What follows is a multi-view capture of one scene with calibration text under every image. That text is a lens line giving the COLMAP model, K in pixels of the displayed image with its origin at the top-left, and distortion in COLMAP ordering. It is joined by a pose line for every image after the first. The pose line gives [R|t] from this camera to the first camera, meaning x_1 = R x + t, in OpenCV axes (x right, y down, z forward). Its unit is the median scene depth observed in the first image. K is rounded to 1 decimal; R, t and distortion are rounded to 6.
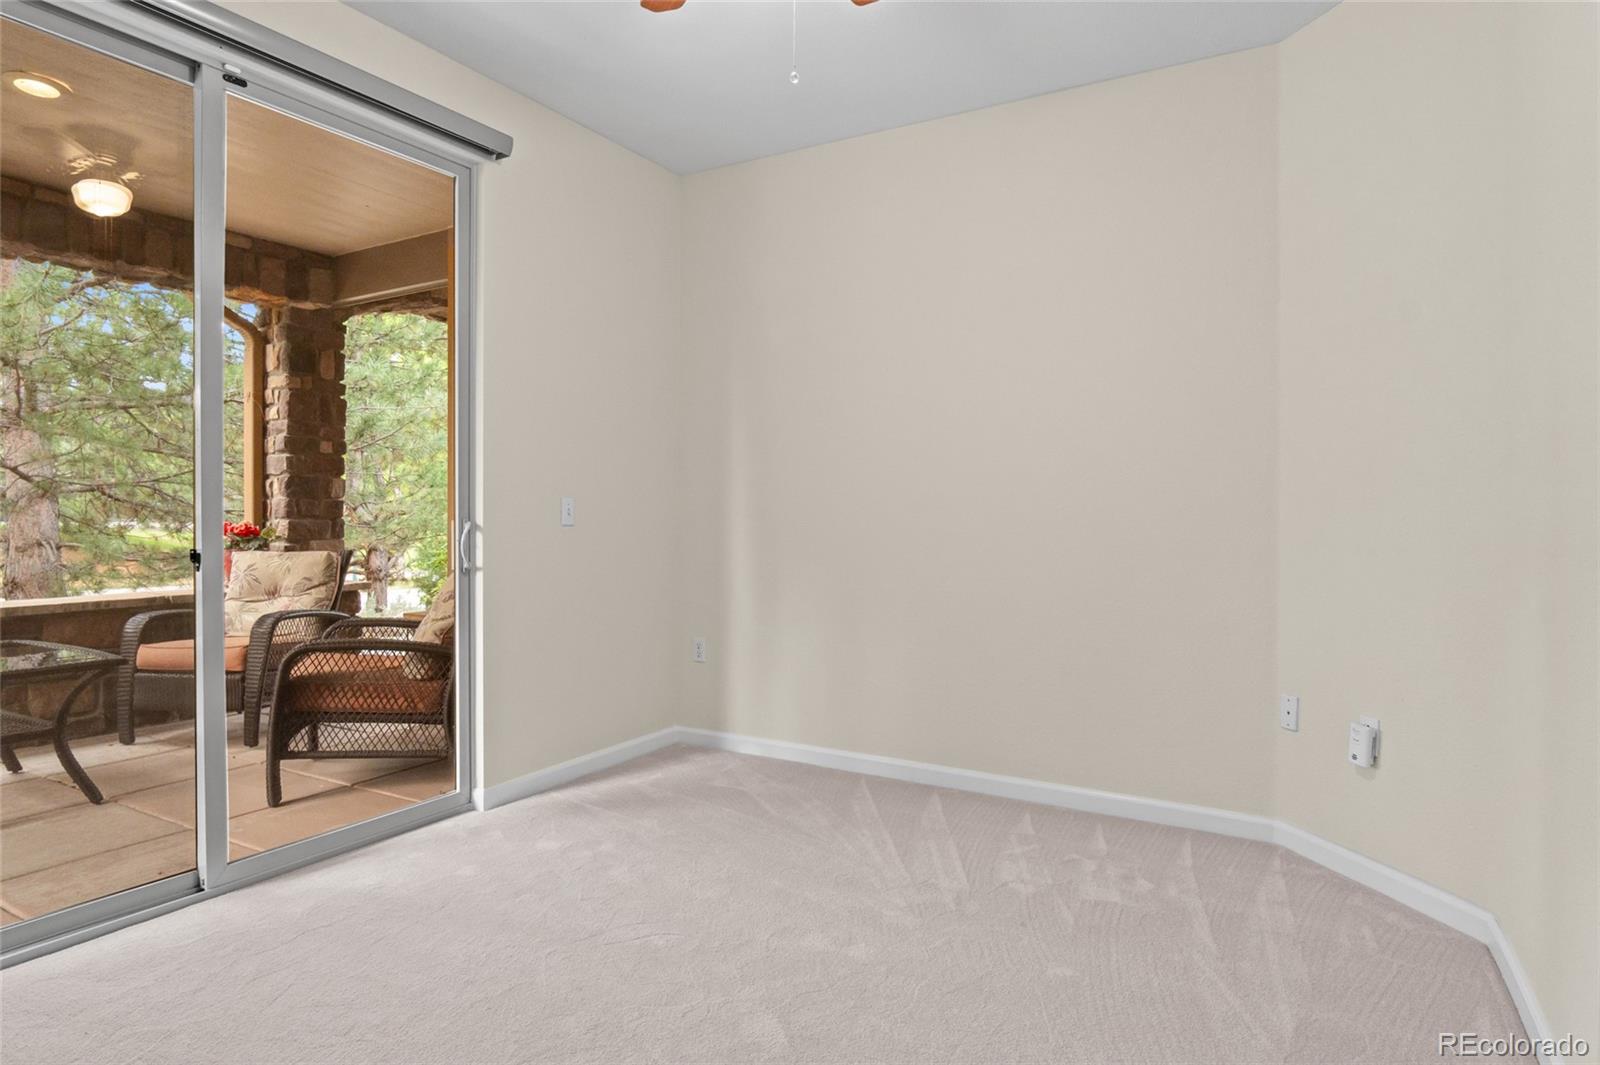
lens RADIAL K [[878.5, 0, 784.9], [0, 878.5, 499.9], [0, 0, 1]] dist [-0.033350, 0.009623]
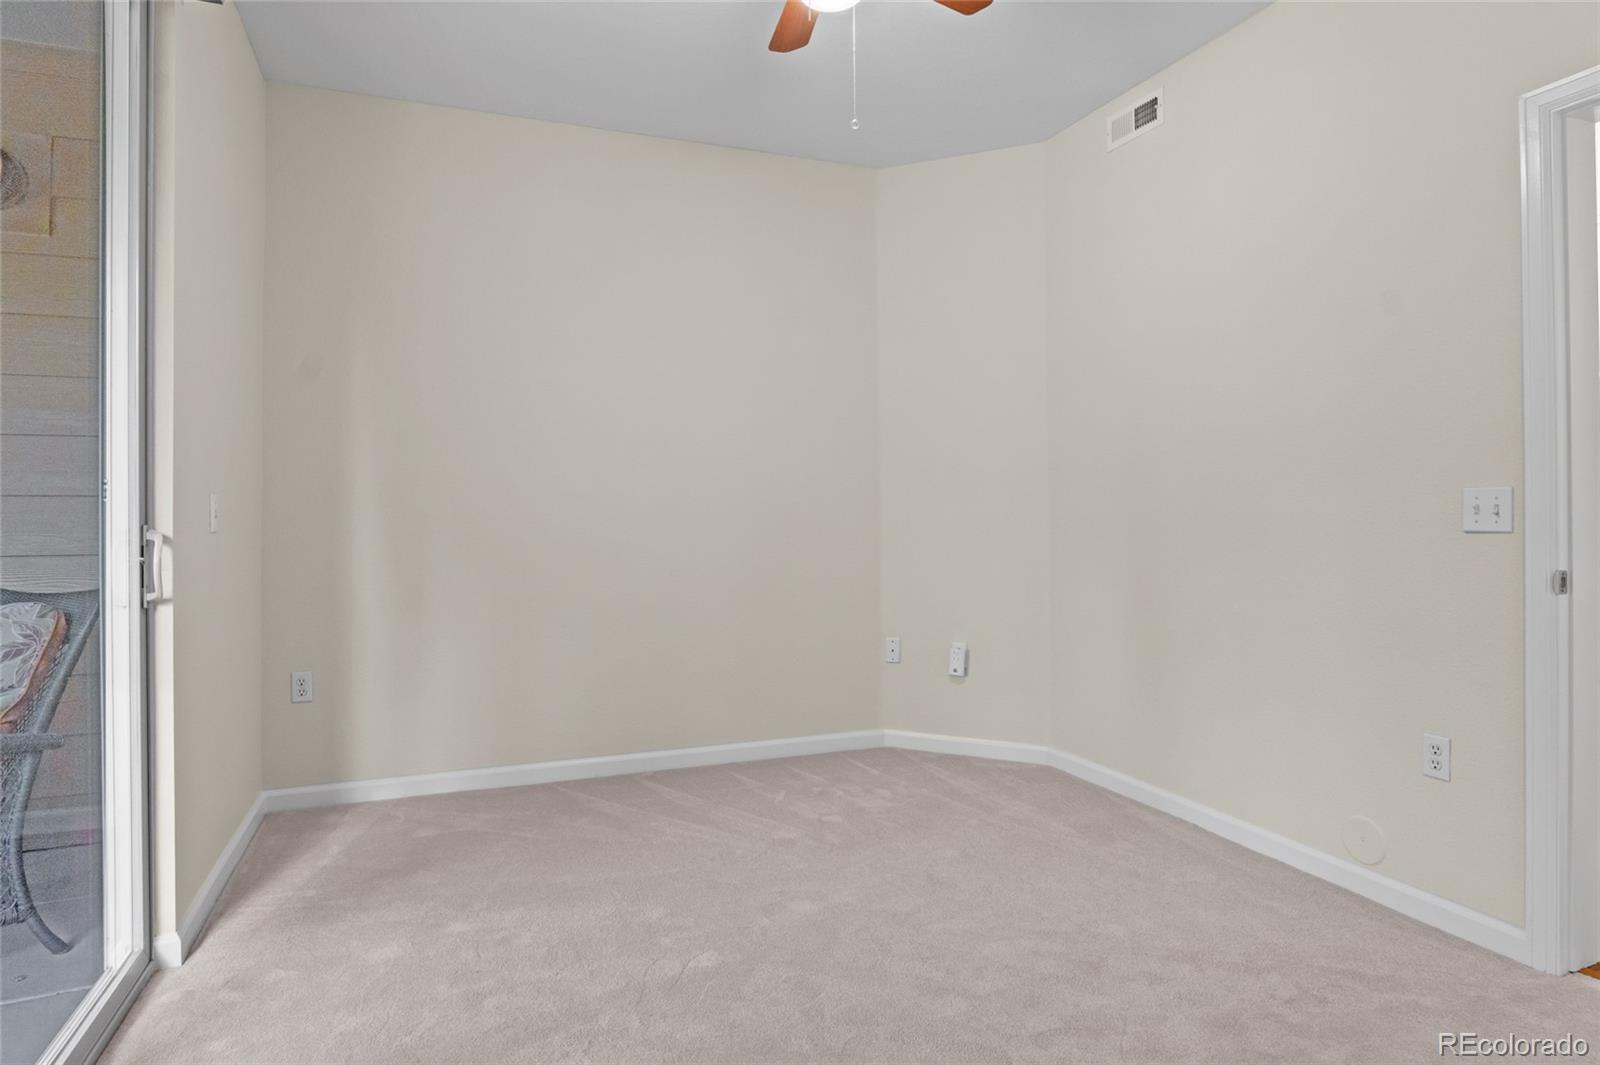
lens RADIAL K [[878.5, 0, 784.9], [0, 878.5, 499.9], [0, 0, 1]] dist [-0.033350, 0.009623]
pose [[0.628298, -0.002074, 0.777970, -0.615655], [-0.002886, 0.999983, 0.004997, -0.001575], [-0.777967, -0.005385, 0.628282, 0.253688]]
